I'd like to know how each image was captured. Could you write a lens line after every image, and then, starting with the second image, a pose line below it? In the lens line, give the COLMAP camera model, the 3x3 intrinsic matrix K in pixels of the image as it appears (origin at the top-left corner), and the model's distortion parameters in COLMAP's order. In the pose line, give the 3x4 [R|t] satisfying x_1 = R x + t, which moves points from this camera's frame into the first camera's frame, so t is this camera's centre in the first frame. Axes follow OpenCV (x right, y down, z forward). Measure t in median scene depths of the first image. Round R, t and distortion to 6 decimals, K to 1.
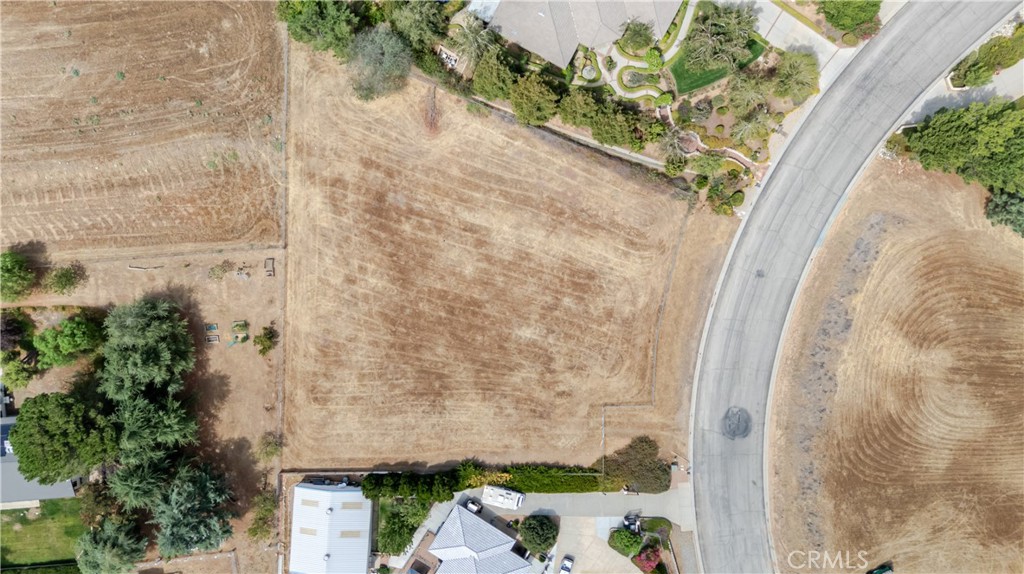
lens RADIAL K [[746.8, 0, 513.2], [0, 746.8, 290.3], [0, 0, 1]] dist [0.074898, -0.072306]
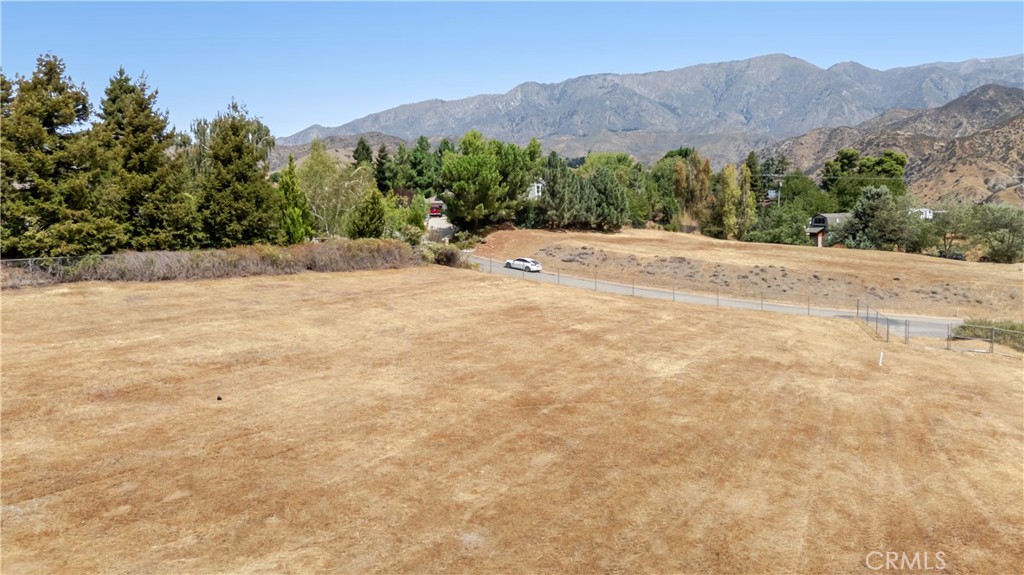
lens RADIAL K [[763.2, 0, 515.7], [0, 763.2, 287.7], [0, 0, 1]] dist [0.077081, -0.075882]
pose [[0.251025, -0.092111, 0.963588, -0.284788], [0.967576, -0.004890, -0.252531, 0.075058], [0.027973, 0.995737, 0.087897, 0.945163]]
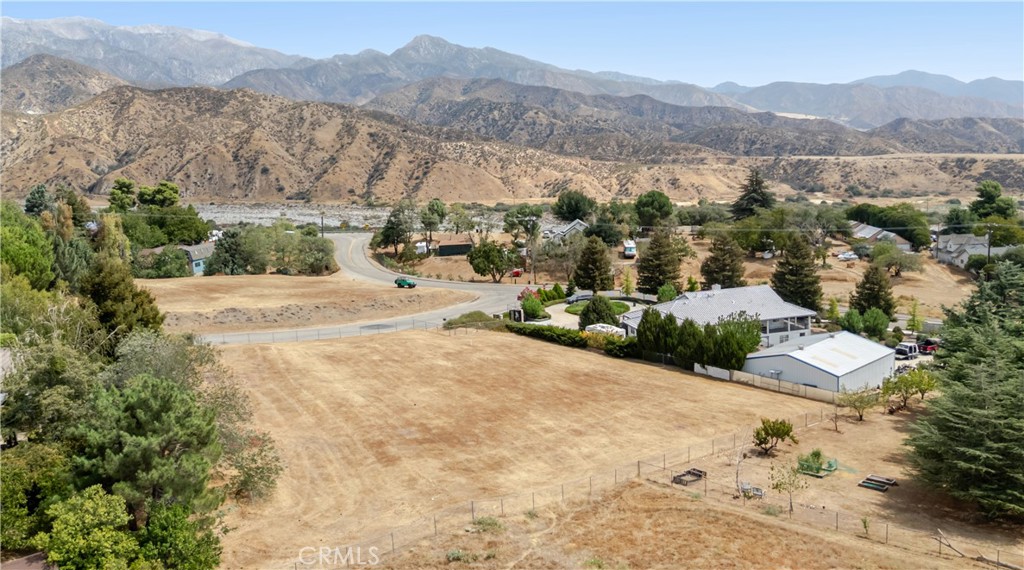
lens RADIAL K [[813.7, 0, 512.0], [0, 813.7, 285.0], [0, 0, 1]] dist [0.071773, -0.067074]
pose [[-0.712218, -0.069426, 0.698517, -0.594766], [0.698826, -0.164033, 0.696229, -0.458987], [0.066244, 0.984009, 0.165344, 0.793632]]
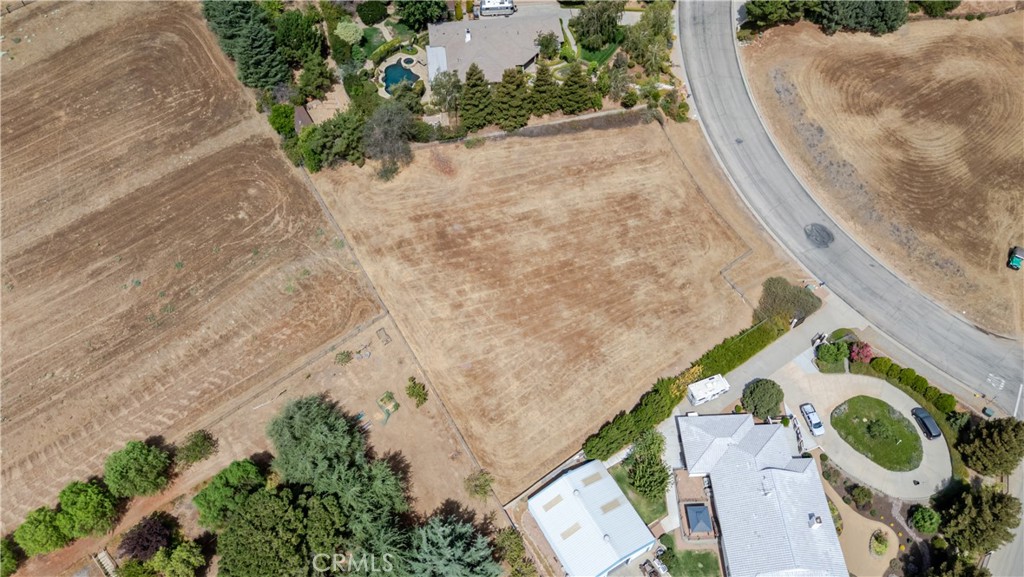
lens RADIAL K [[746.8, 0, 513.2], [0, 746.8, 291.8], [0, 0, 1]] dist [0.074898, -0.072306]
pose [[0.822225, -0.465277, 0.327815, -0.488359], [0.569152, 0.675564, -0.468700, 0.508669], [-0.003385, 0.571954, 0.820279, 0.137242]]
